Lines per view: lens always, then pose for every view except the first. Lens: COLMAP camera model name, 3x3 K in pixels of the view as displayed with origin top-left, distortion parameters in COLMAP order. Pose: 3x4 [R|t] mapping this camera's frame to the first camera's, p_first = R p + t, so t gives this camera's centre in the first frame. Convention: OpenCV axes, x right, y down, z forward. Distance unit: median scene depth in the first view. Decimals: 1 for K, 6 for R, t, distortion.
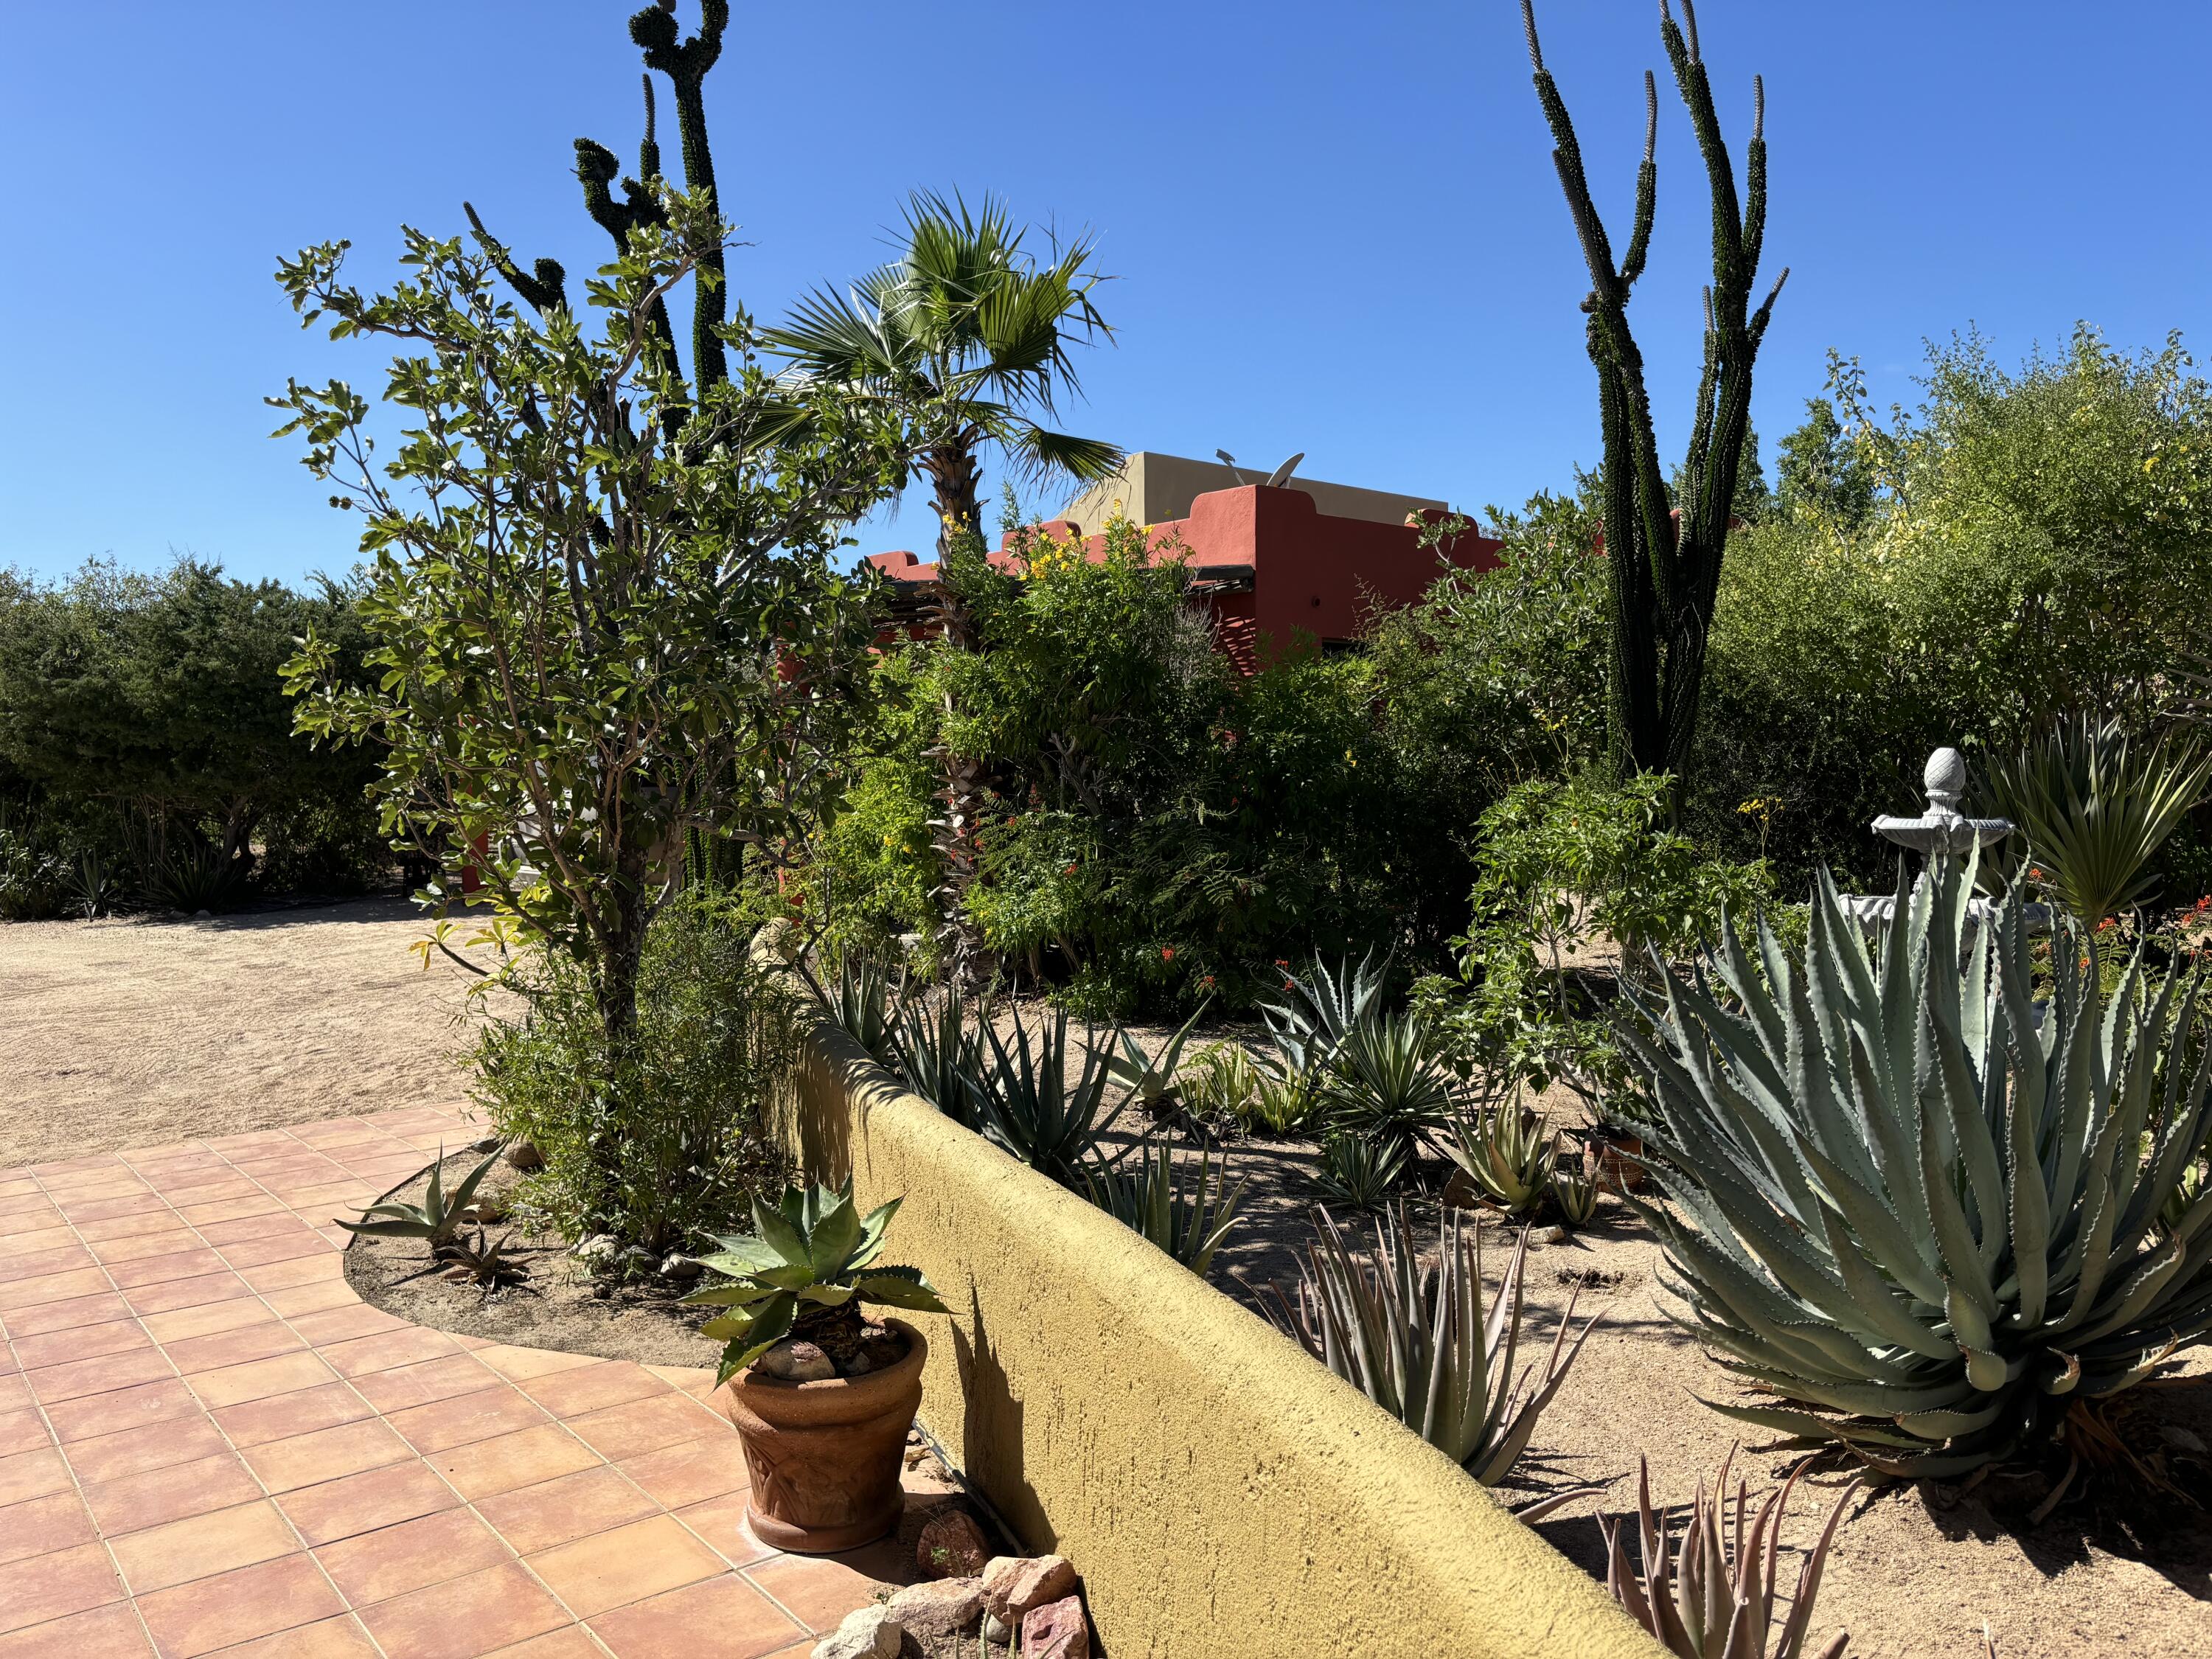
lens RADIAL K [[1654.4, 0, 1106.0], [0, 1654.4, 829.5], [0, 0, 1]] dist [0.014860, 0.002783]
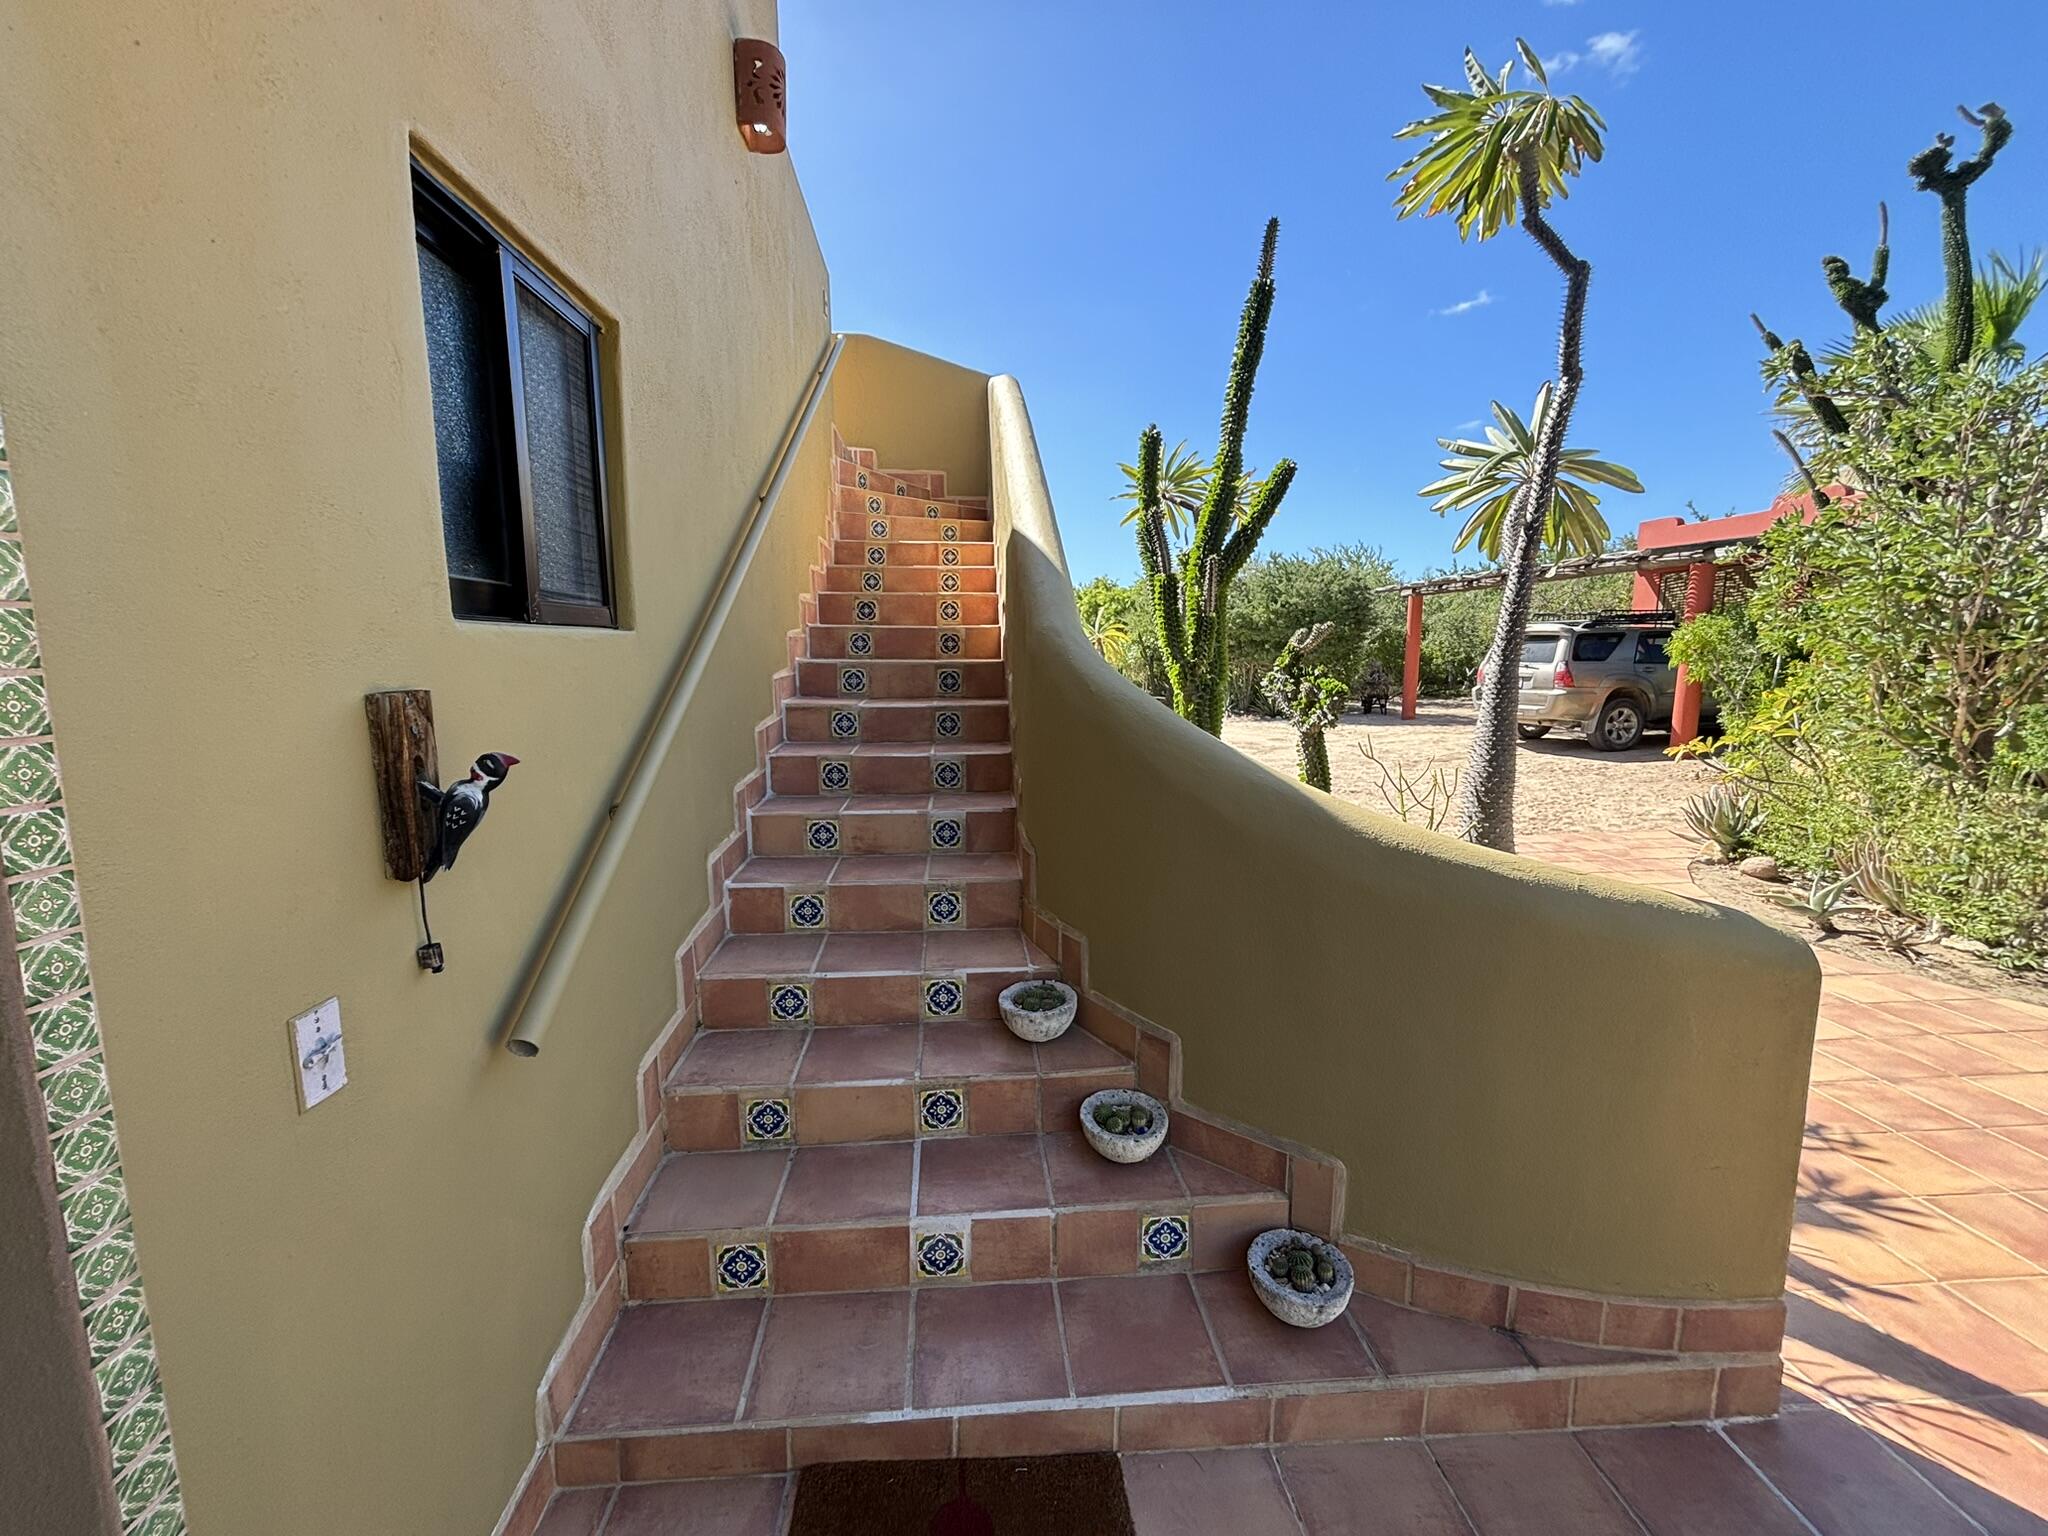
lens RADIAL K [[814.9, 0, 1024.0], [0, 814.9, 768.0], [0, 0, 1]] dist [0.002772, 0.000127]
pose [[0.817841, 0.083097, -0.569412, -0.374558], [-0.022098, 0.993324, 0.113221, 0.004660], [0.575019, -0.080014, 0.814218, -0.112600]]
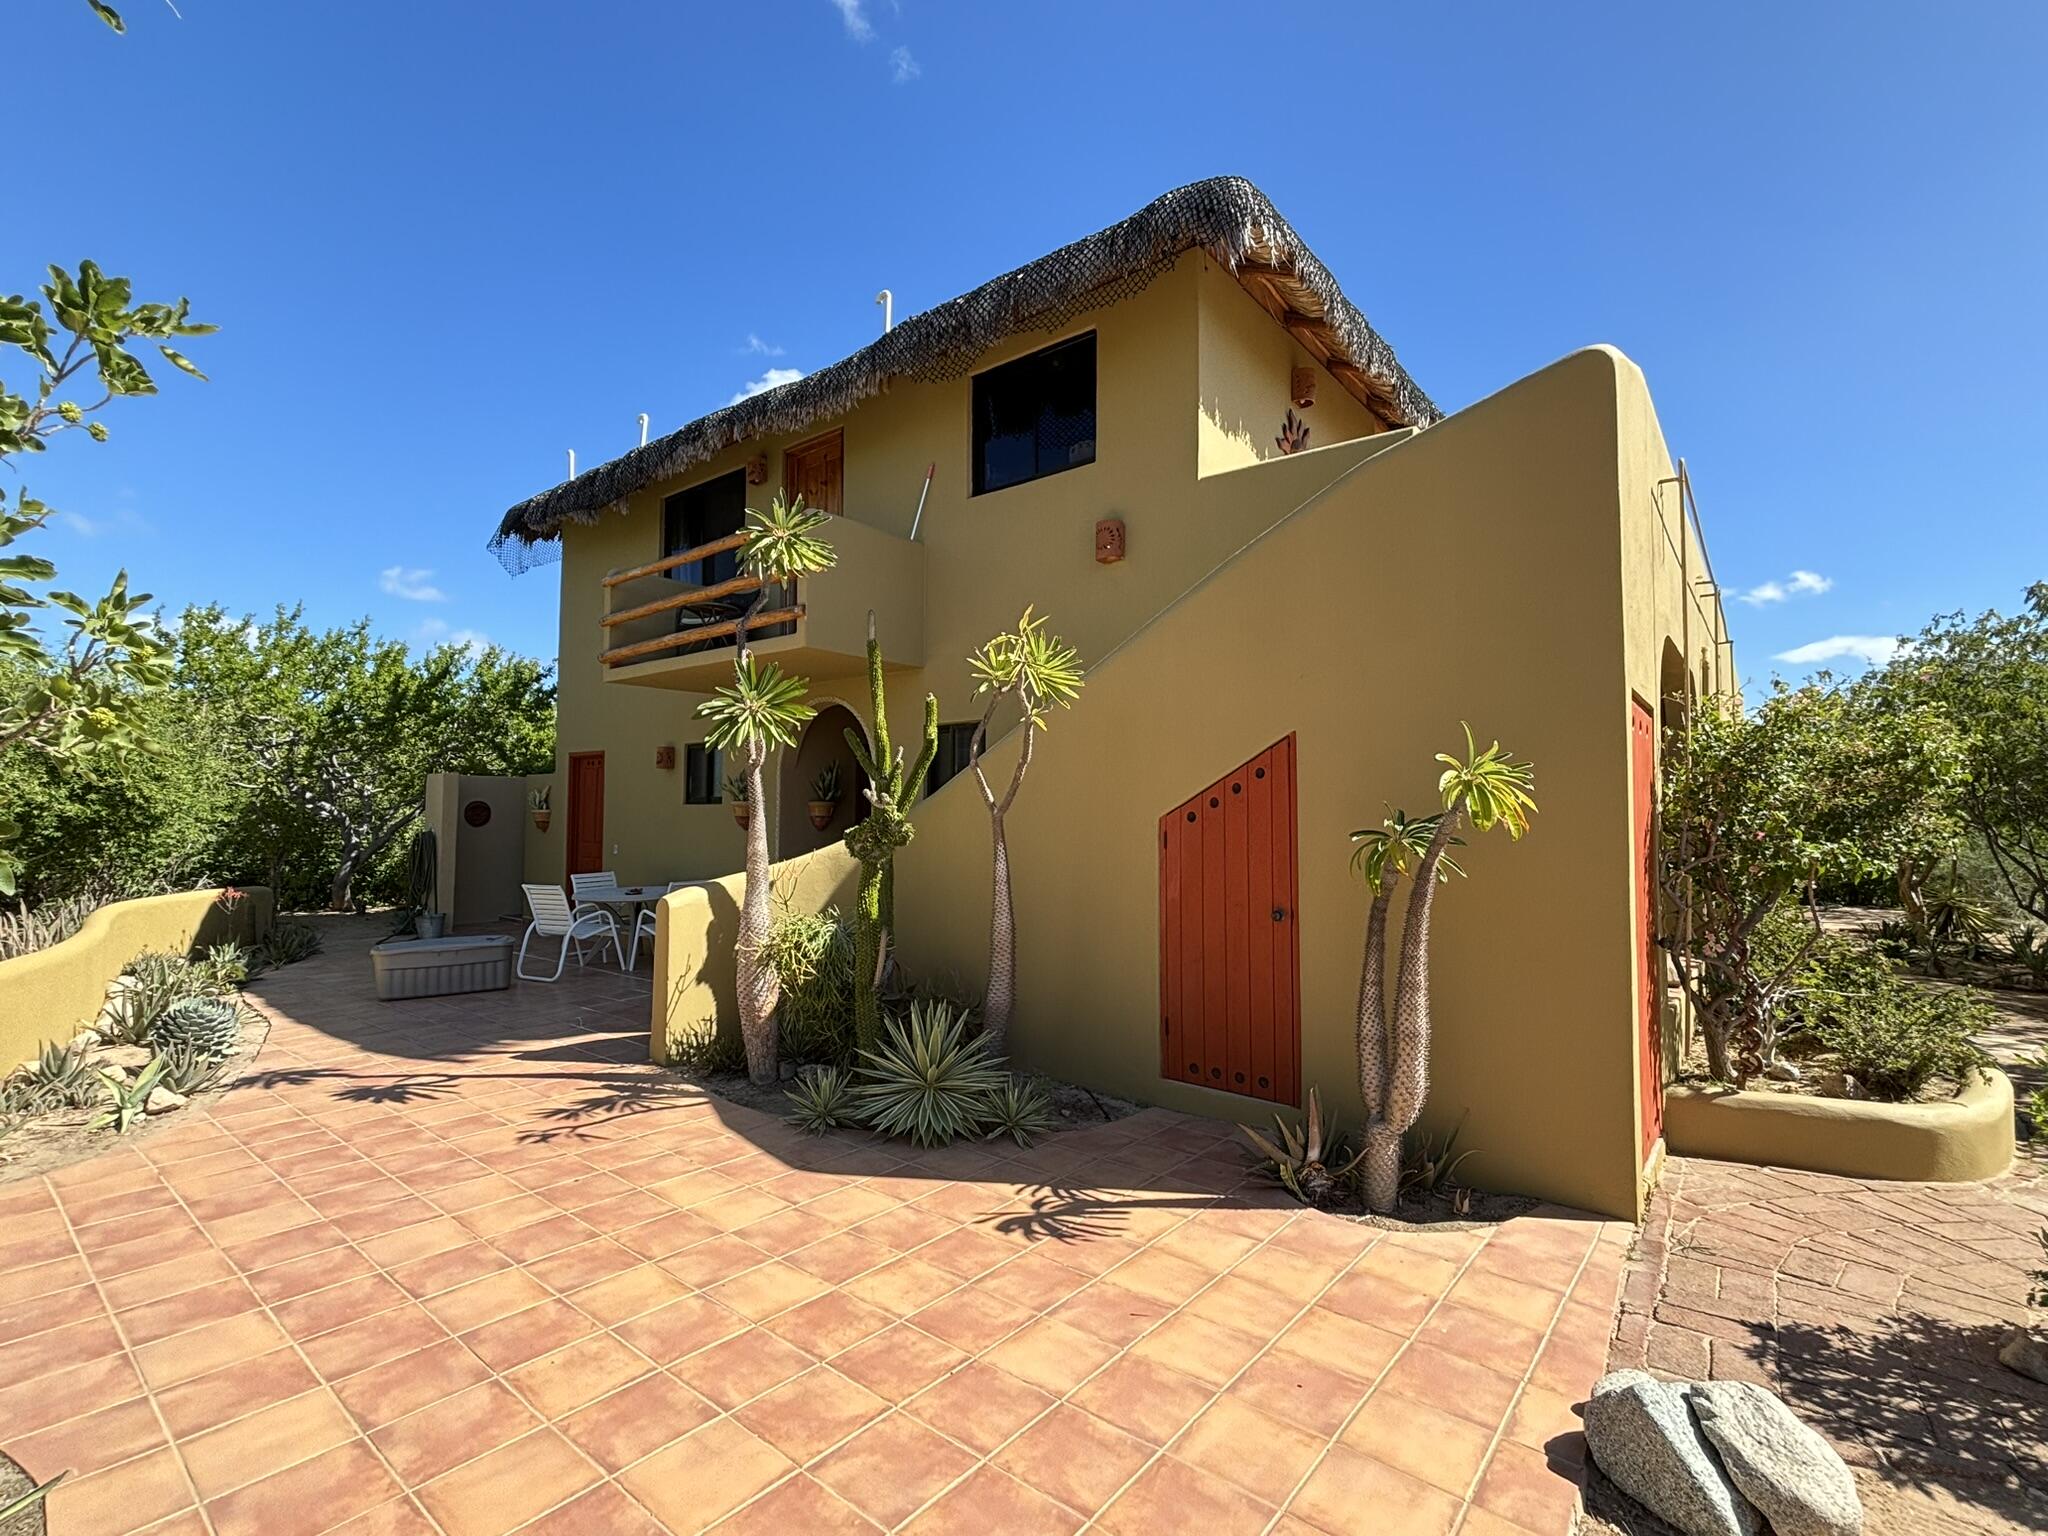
lens RADIAL K [[950.9, 0, 1024.0], [0, 950.9, 768.0], [0, 0, 1]] dist [0.000943, -0.000605]
pose [[-0.981202, -0.015245, -0.192382, -0.448387], [-0.012008, 0.999766, -0.017982, -0.025638], [0.192611, -0.015334, -0.981155, 0.853143]]
